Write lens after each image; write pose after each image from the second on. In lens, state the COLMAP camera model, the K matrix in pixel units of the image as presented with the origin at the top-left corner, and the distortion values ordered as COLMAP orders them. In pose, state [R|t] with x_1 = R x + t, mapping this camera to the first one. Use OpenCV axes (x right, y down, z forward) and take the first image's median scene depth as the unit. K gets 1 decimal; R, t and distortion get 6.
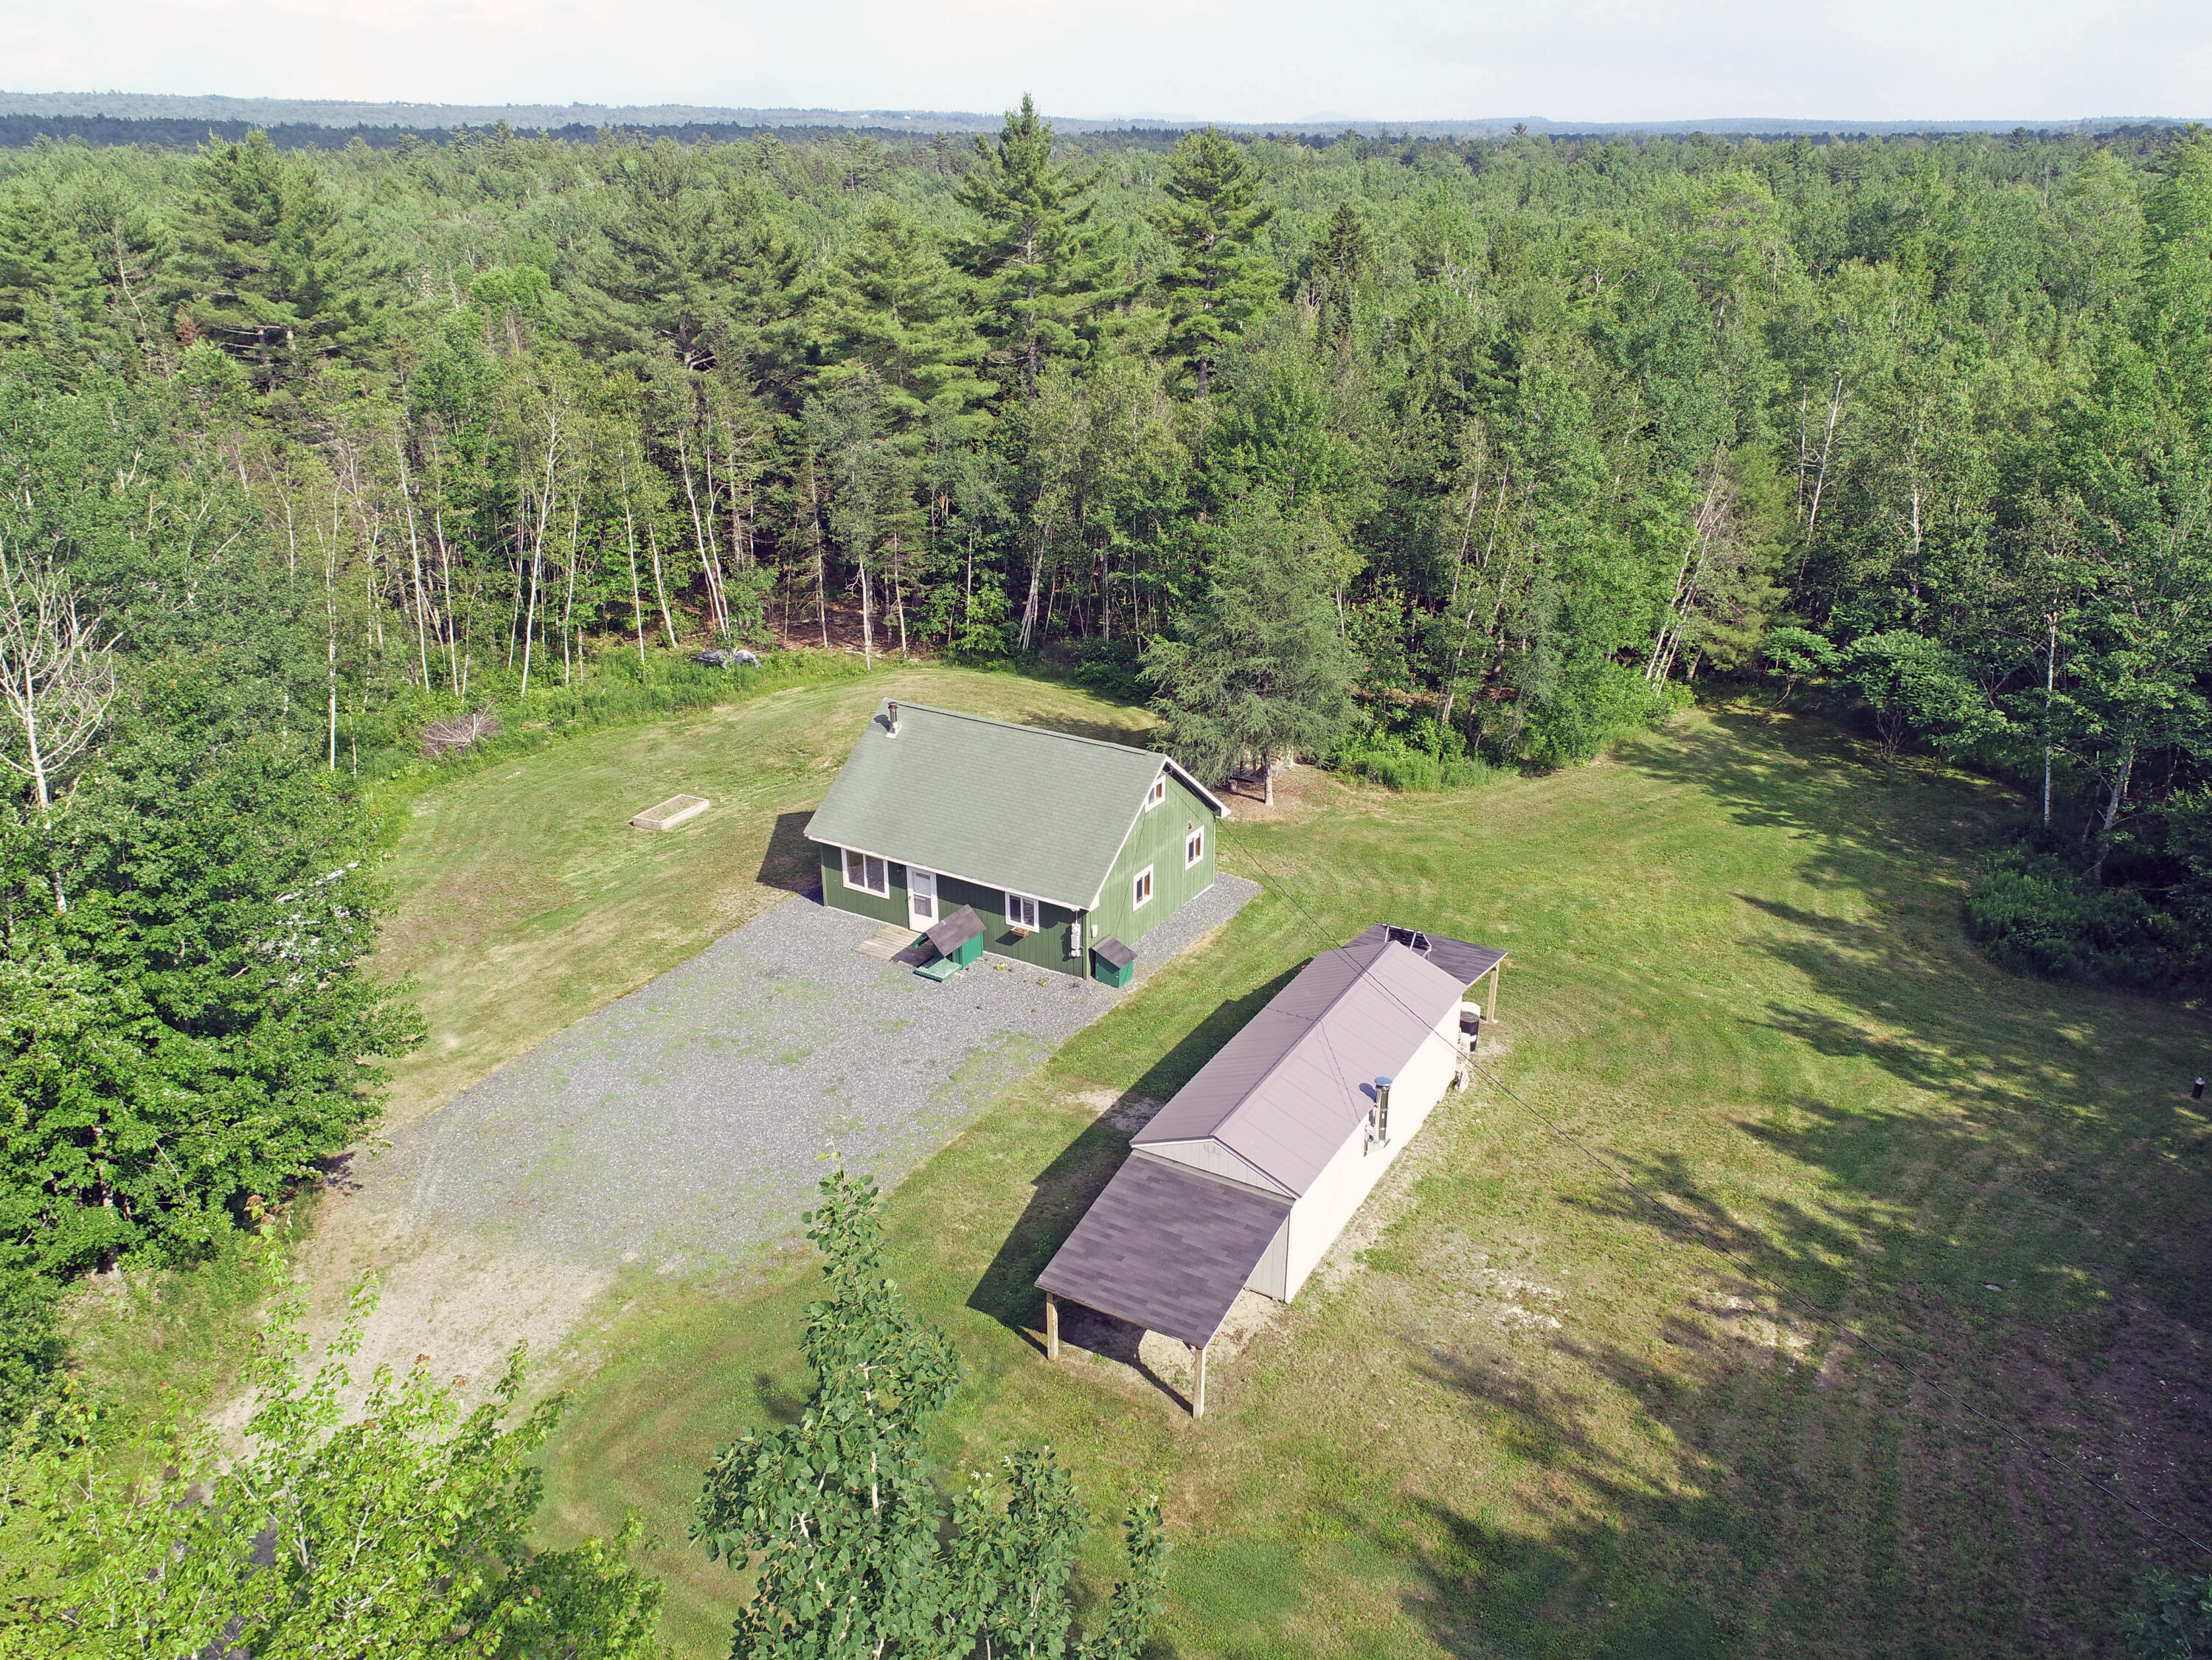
lens RADIAL K [[1658.1, 0, 1114.5], [0, 1658.1, 828.6], [0, 0, 1]] dist [-0.002389, -0.011705]
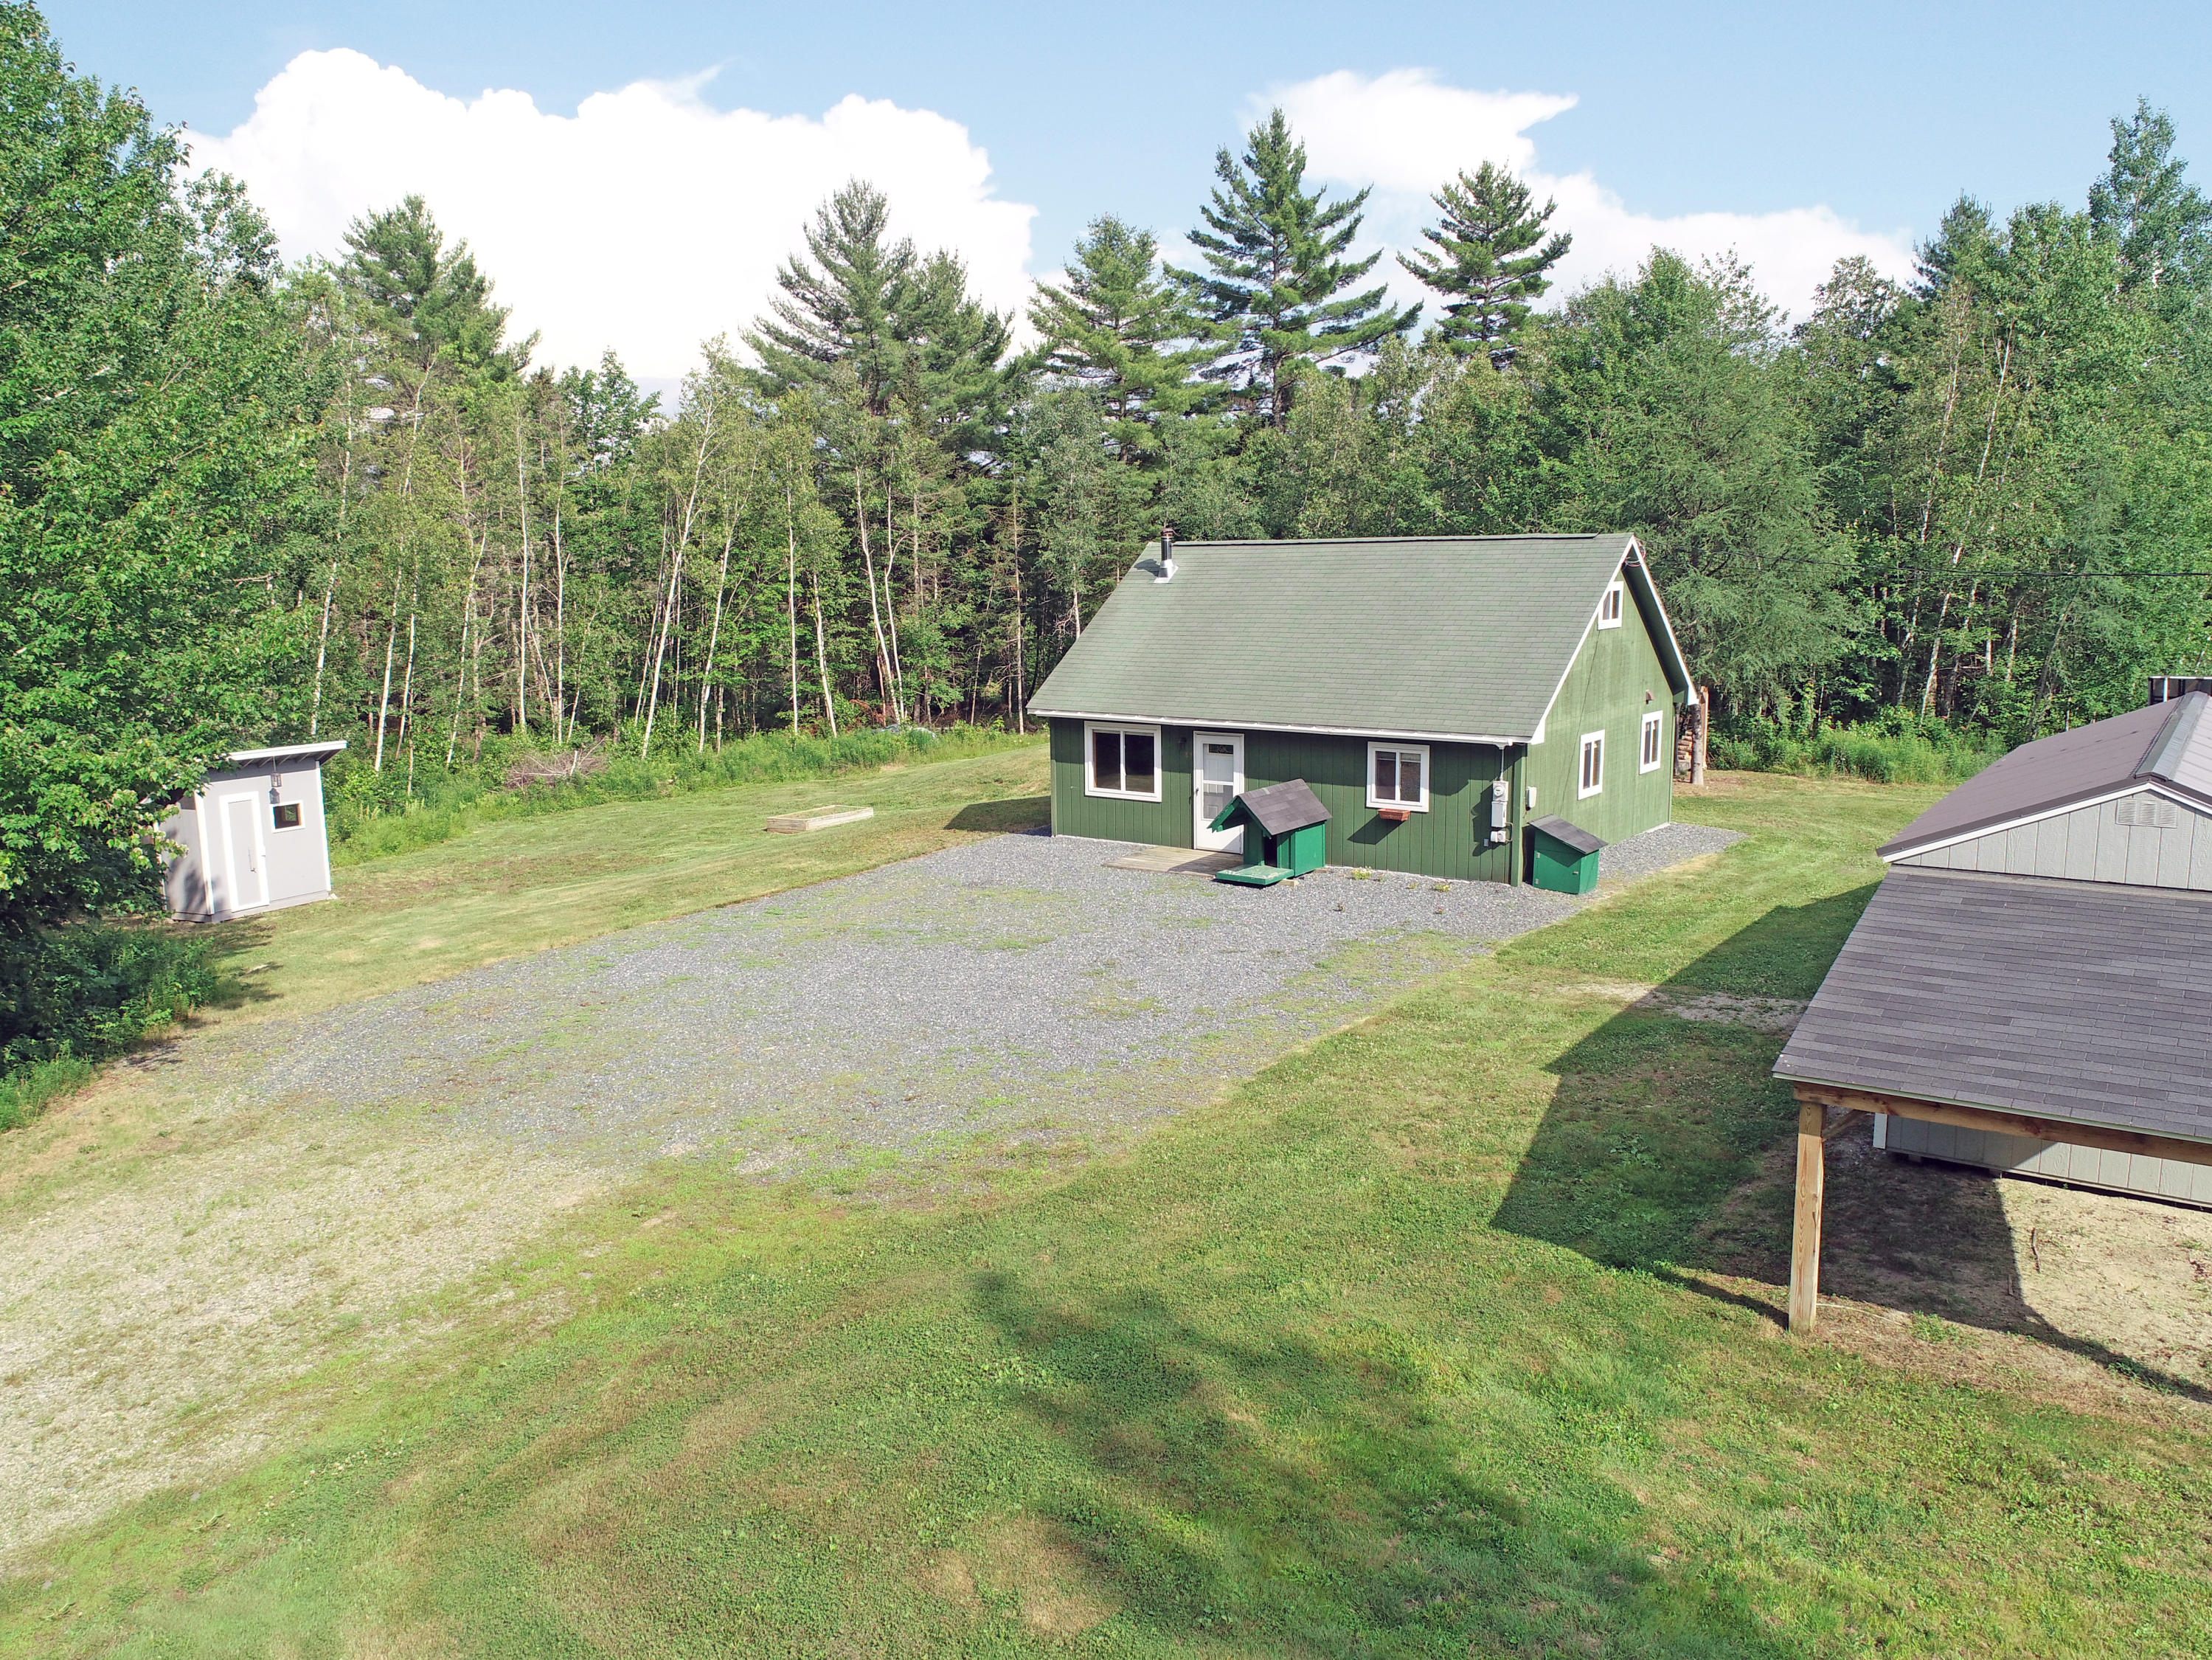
lens RADIAL K [[1658.1, 0, 1104.6], [0, 1658.1, 827.4], [0, 0, 1]] dist [-0.002389, -0.011705]
pose [[0.995560, 0.001482, -0.094112, -0.103329], [-0.023401, 0.972378, -0.232237, 0.204824], [0.091169, 0.233408, 0.968095, 0.421150]]
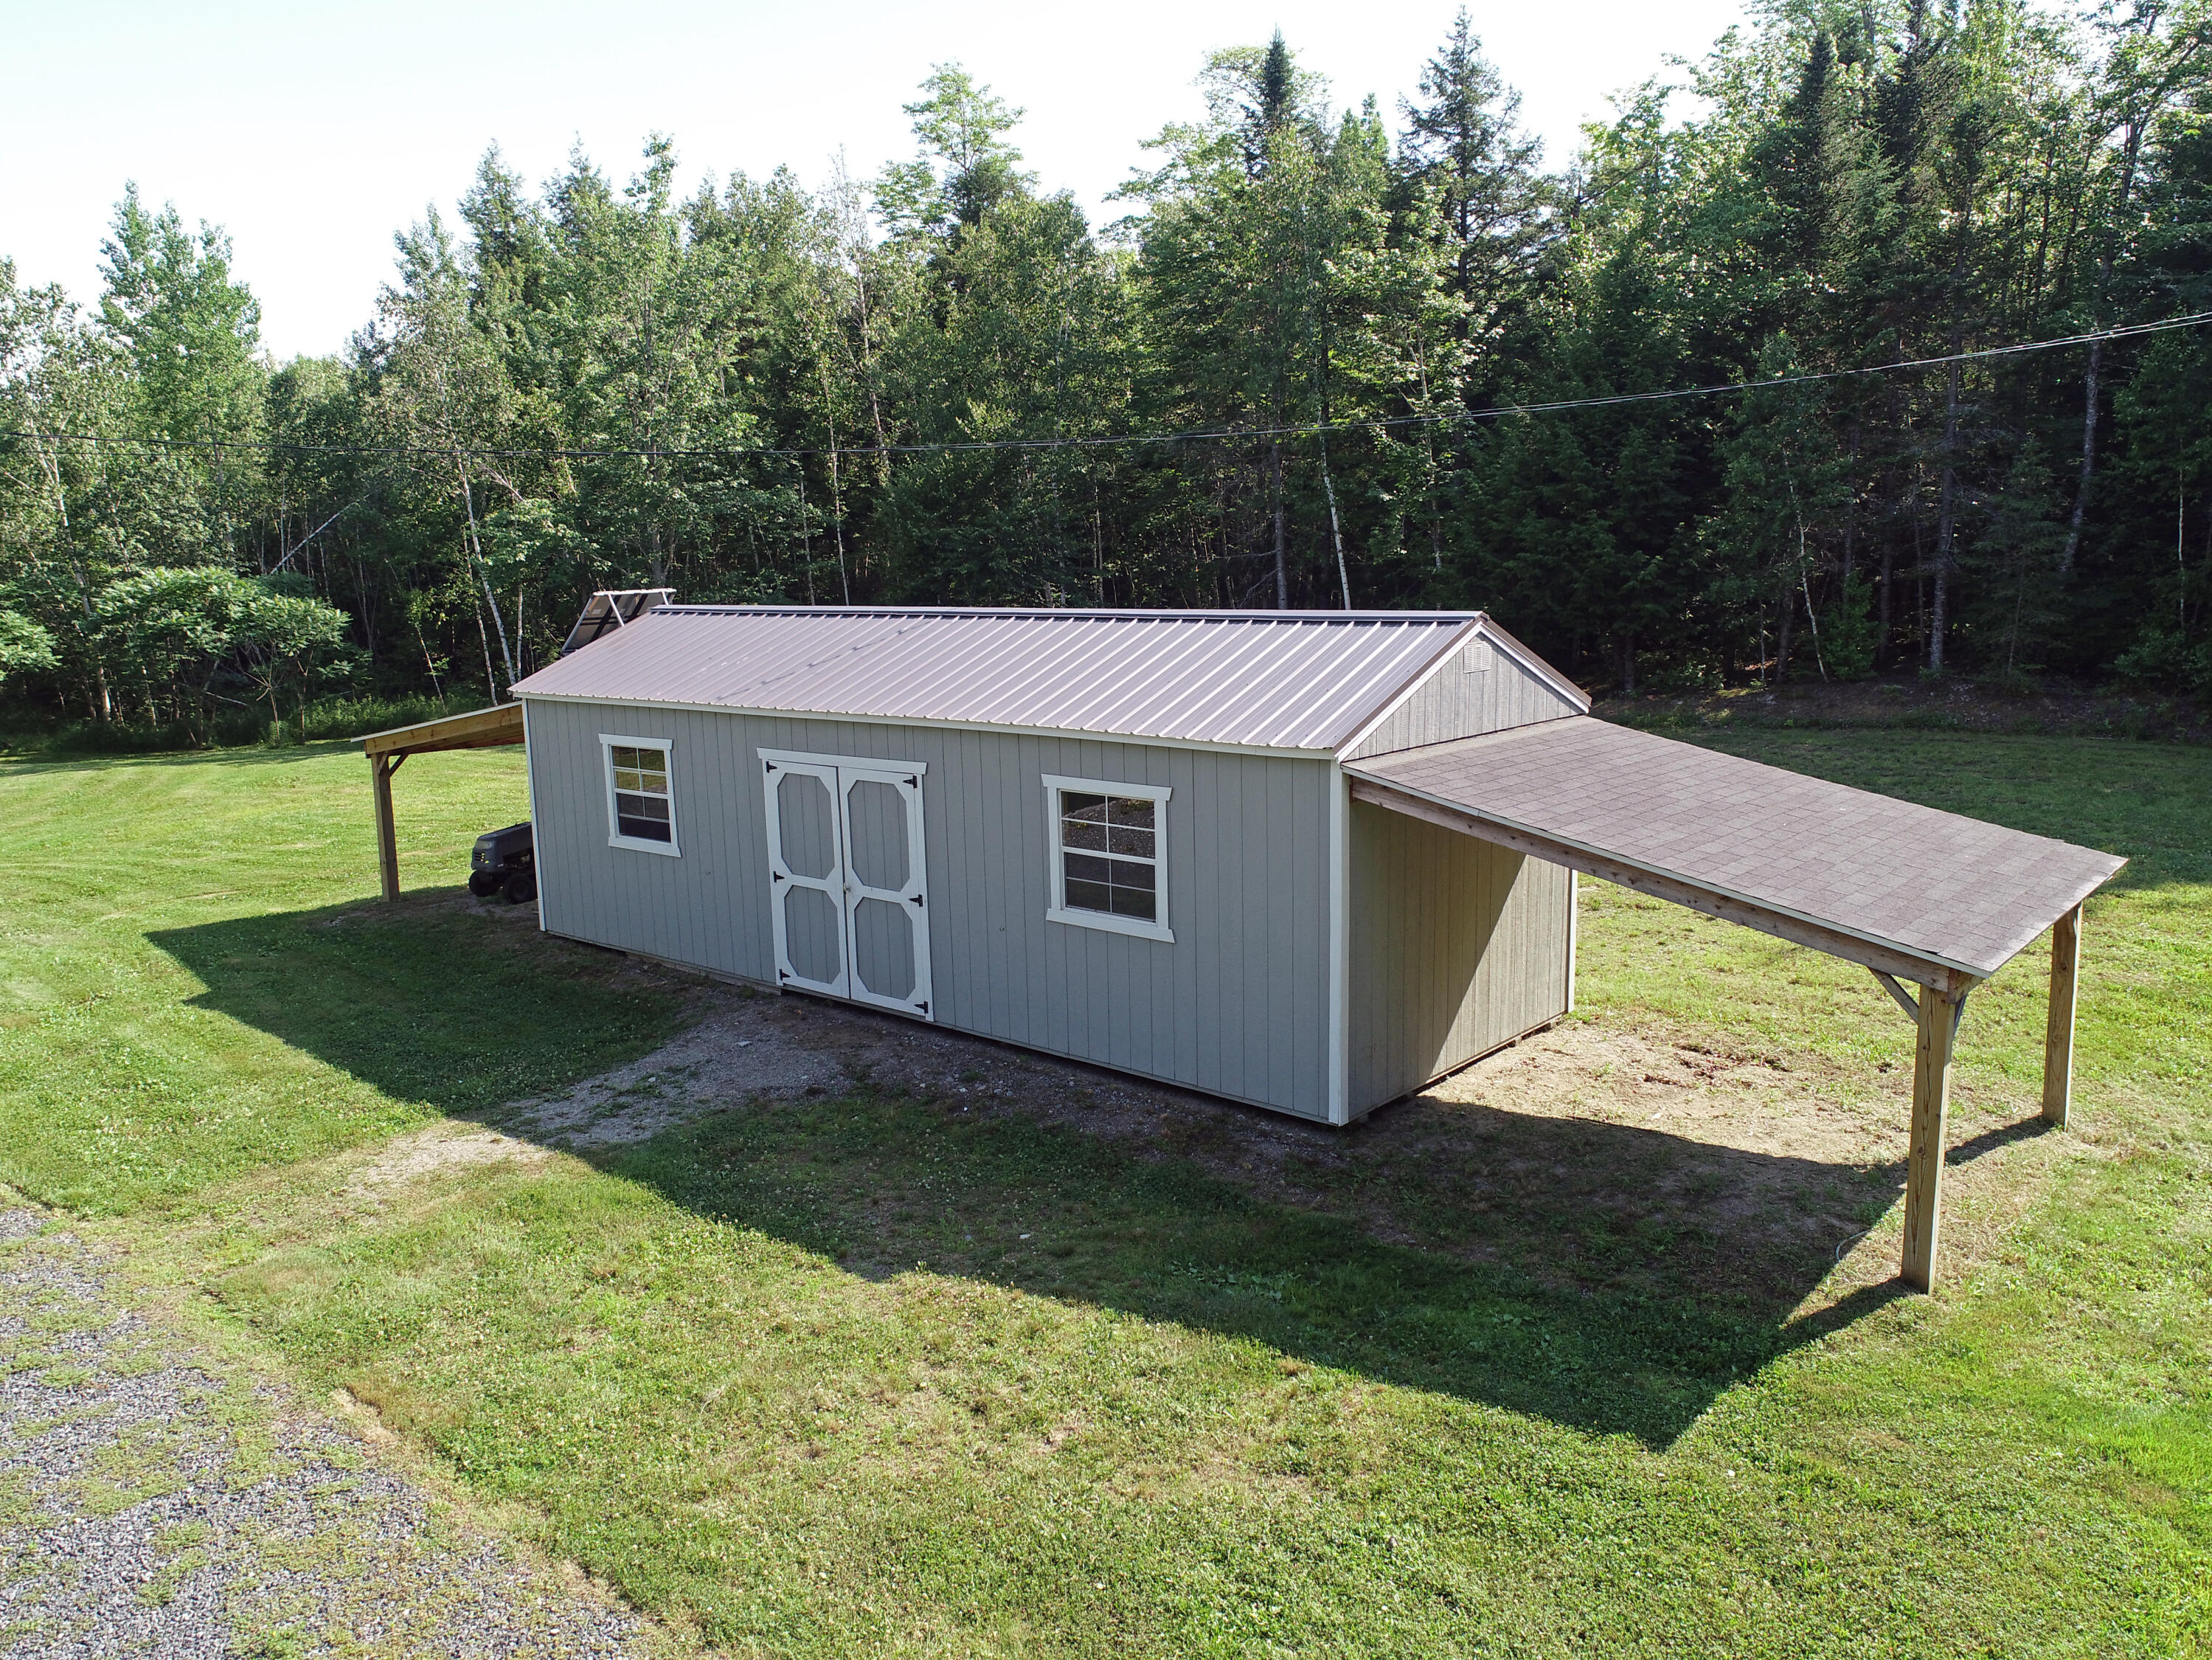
lens RADIAL K [[1658.1, 0, 1103.5], [0, 1658.1, 835.0], [0, 0, 1]] dist [-0.002389, -0.011705]
pose [[0.205389, -0.175624, 0.962794, -0.217196], [0.397896, 0.913776, 0.081801, 0.117124], [-0.894144, 0.366291, 0.257559, 0.700307]]
